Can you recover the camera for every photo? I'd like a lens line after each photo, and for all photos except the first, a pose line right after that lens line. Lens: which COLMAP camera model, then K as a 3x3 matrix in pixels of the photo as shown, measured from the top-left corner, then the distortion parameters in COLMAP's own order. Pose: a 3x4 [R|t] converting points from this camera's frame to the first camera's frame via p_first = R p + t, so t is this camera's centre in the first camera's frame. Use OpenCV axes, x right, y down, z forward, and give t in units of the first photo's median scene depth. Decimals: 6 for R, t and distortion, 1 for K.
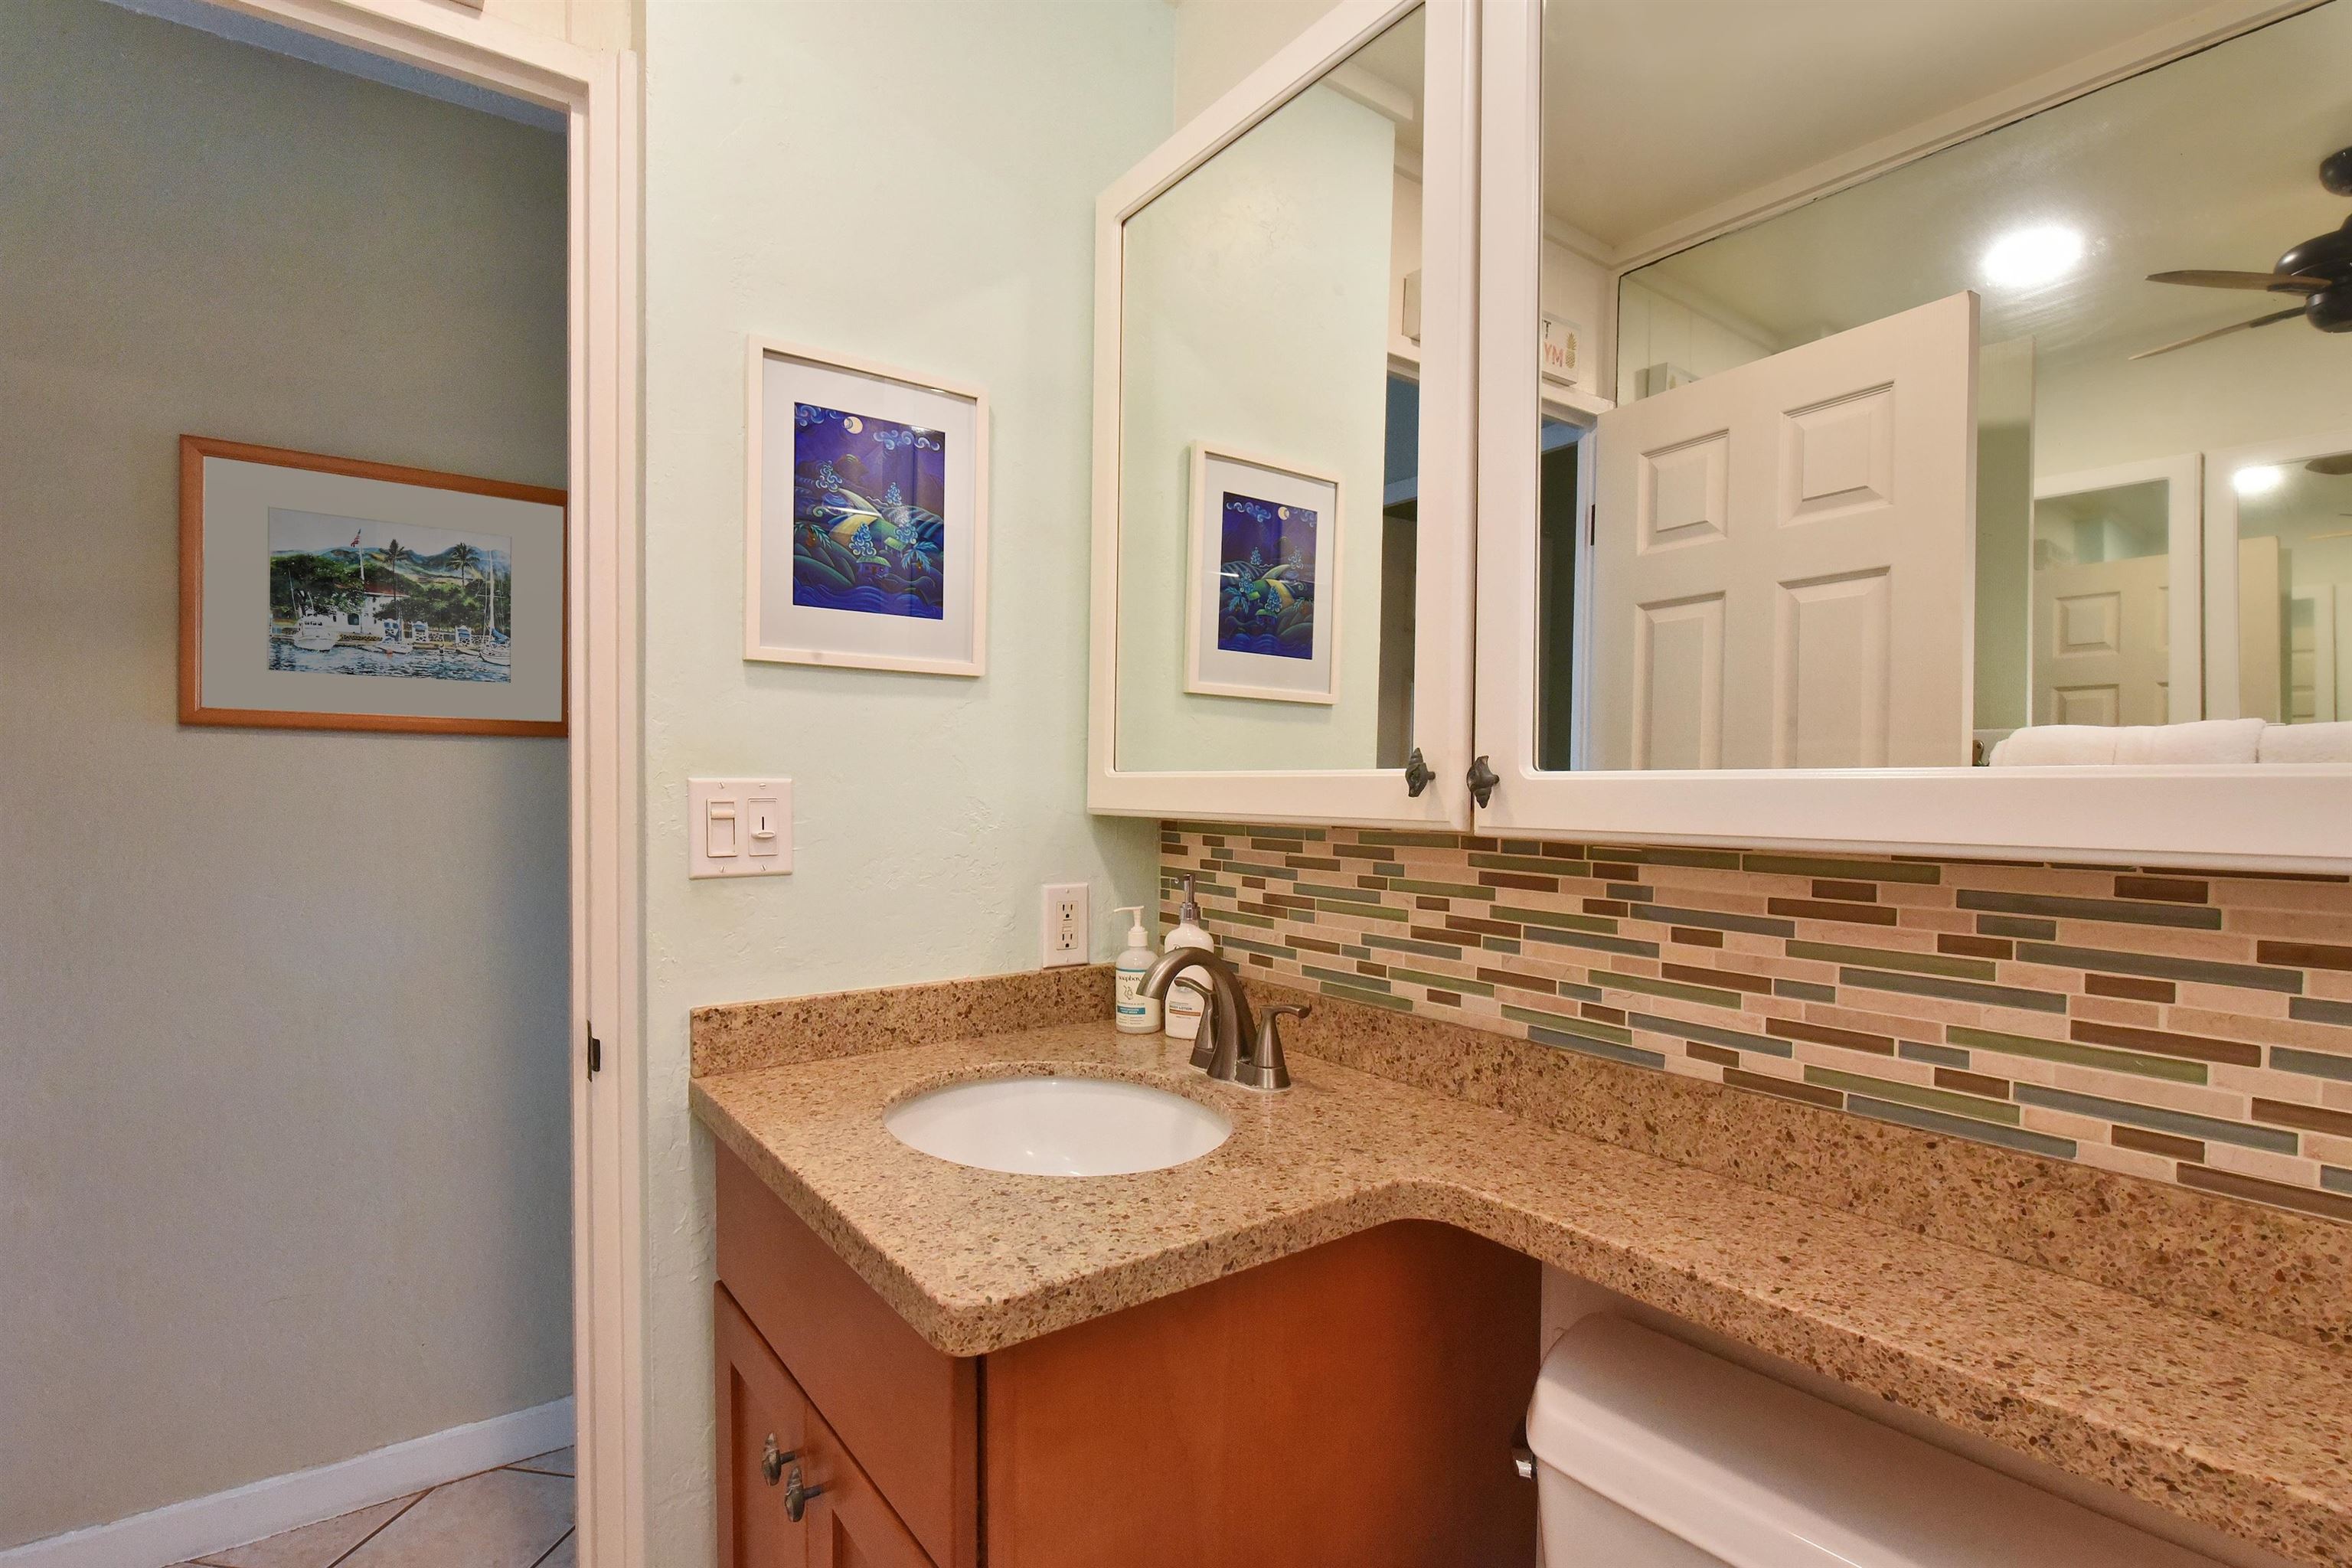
lens RADIAL K [[1116.4, 0, 1176.0], [0, 1116.4, 784.0], [0, 0, 1]] dist [-0.005238, -0.000527]
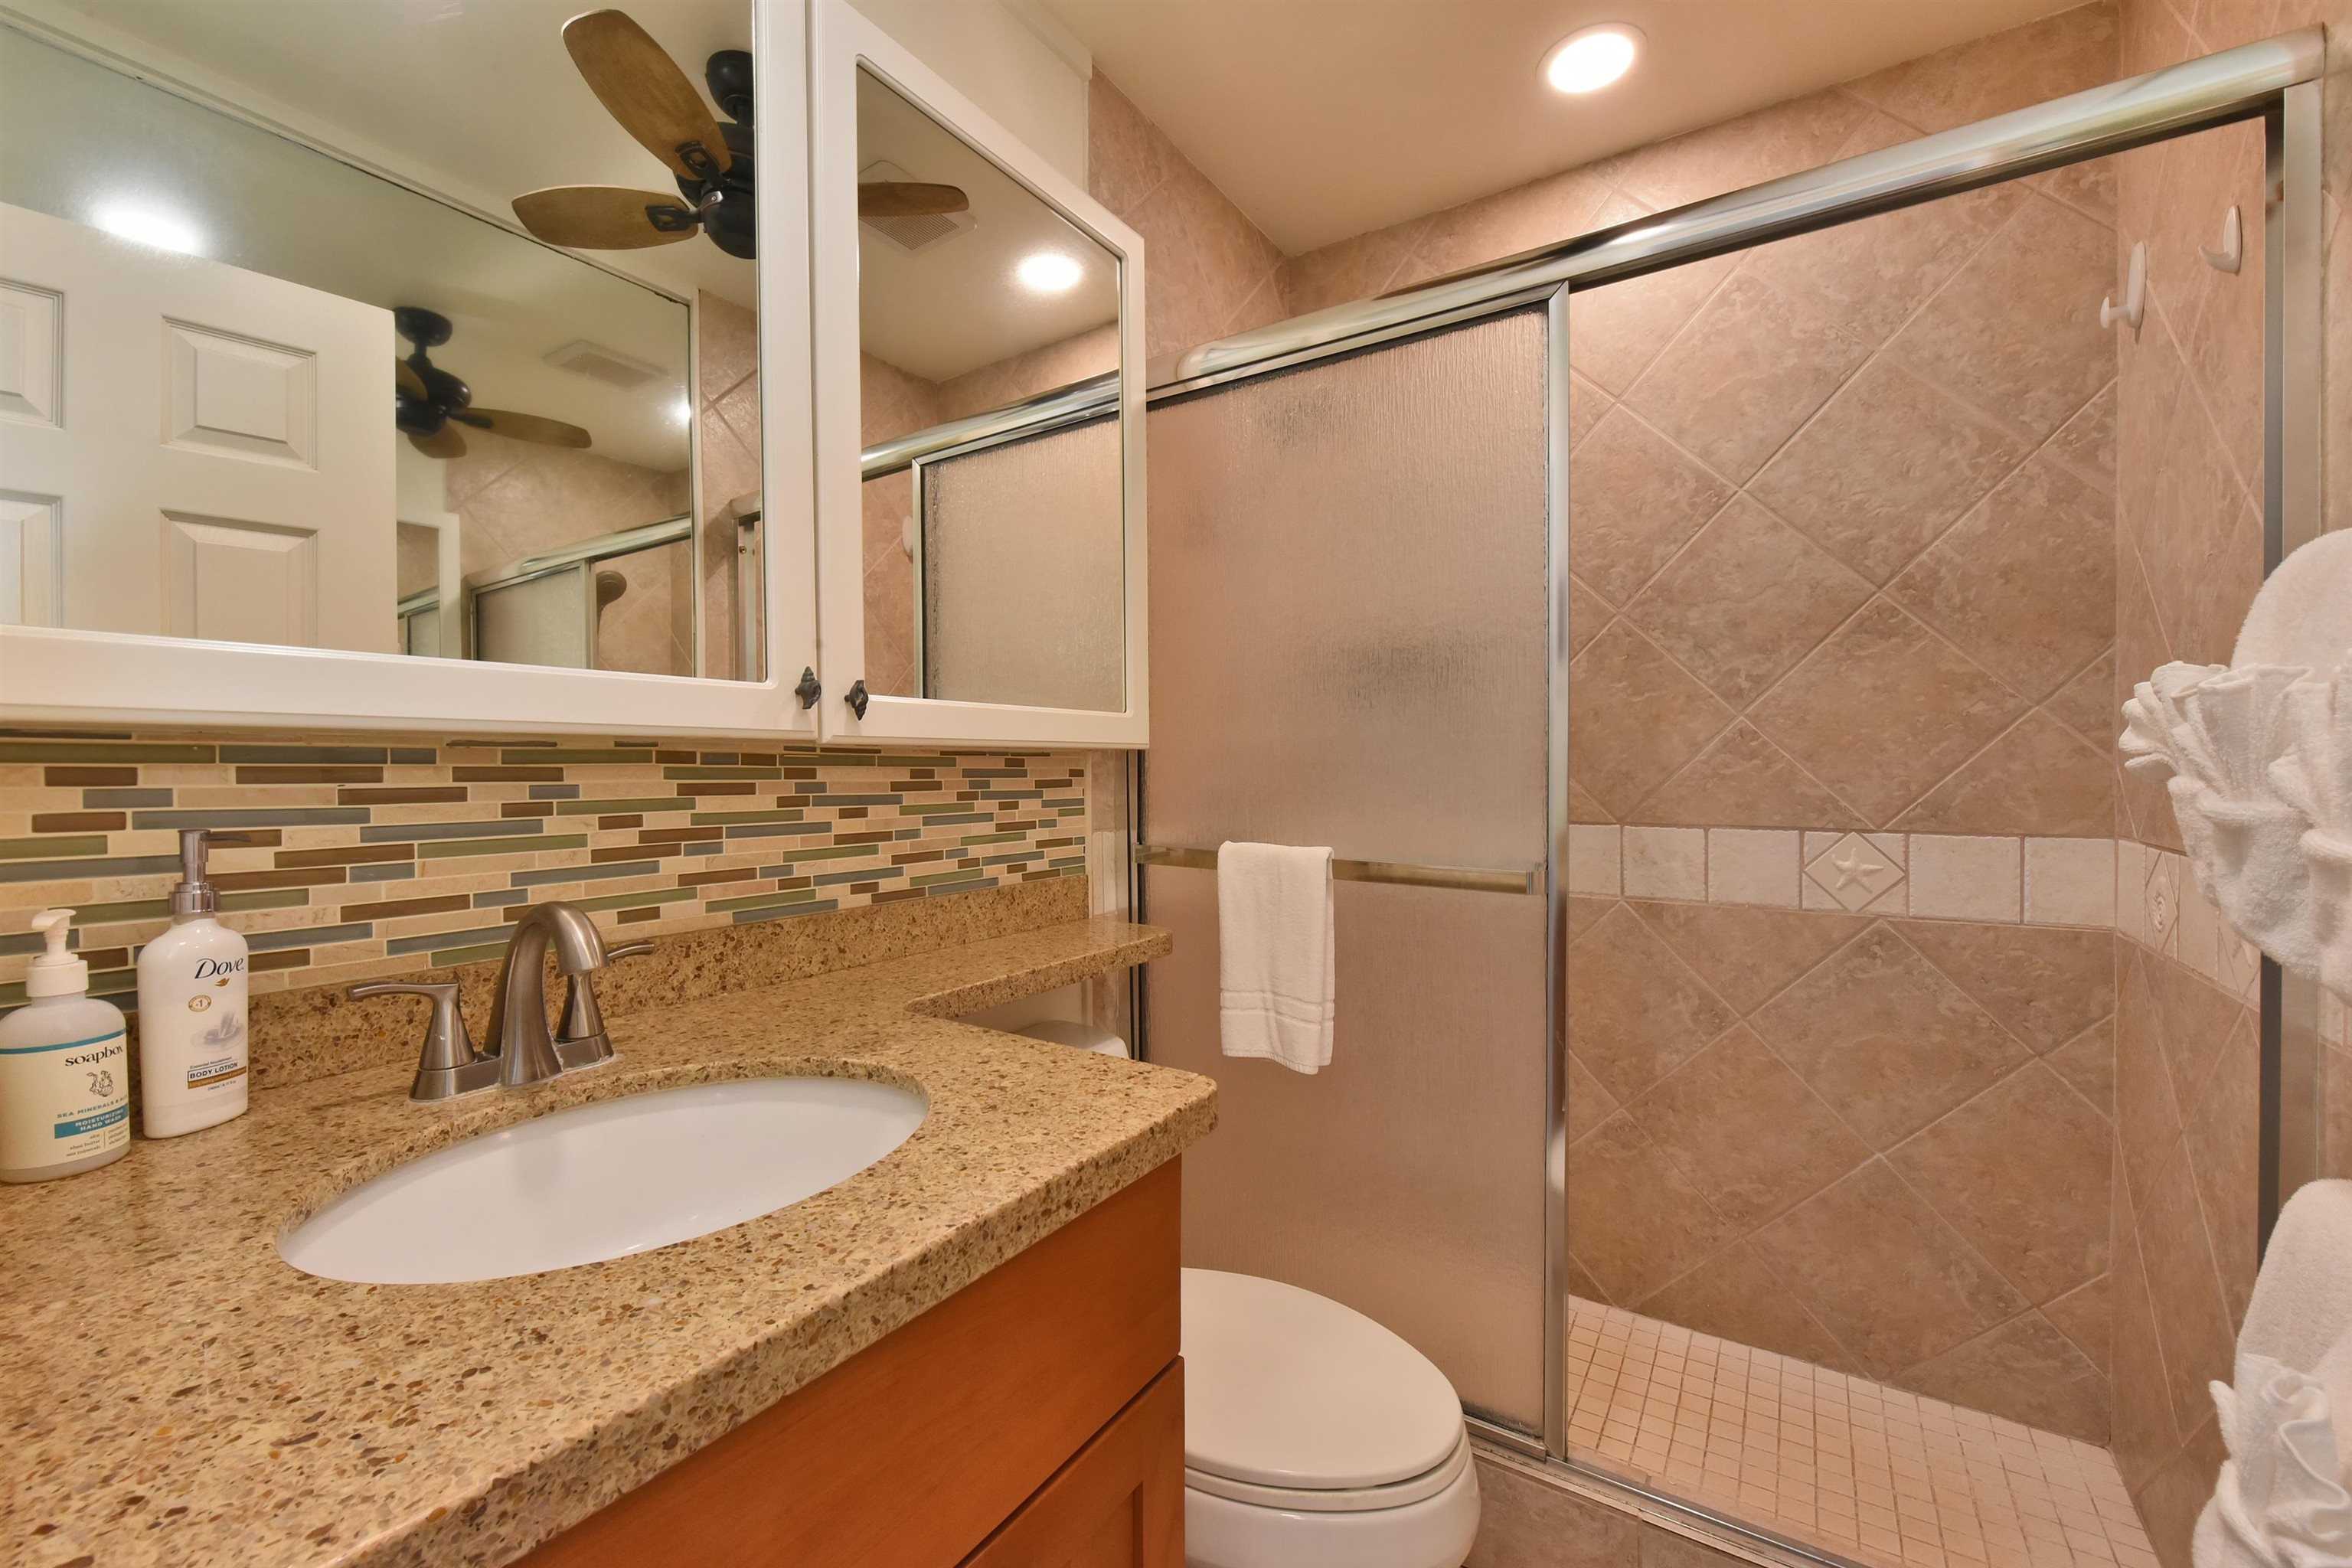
lens RADIAL K [[948.7, 0, 1200.3], [0, 948.7, 781.4], [0, 0, 1]] dist [-0.008766, 0.000215]
pose [[-0.362771, -0.018511, 0.931694, -0.825219], [0.002841, 0.999776, 0.020970, 0.066171], [-0.931874, 0.010255, -0.362638, 0.968795]]
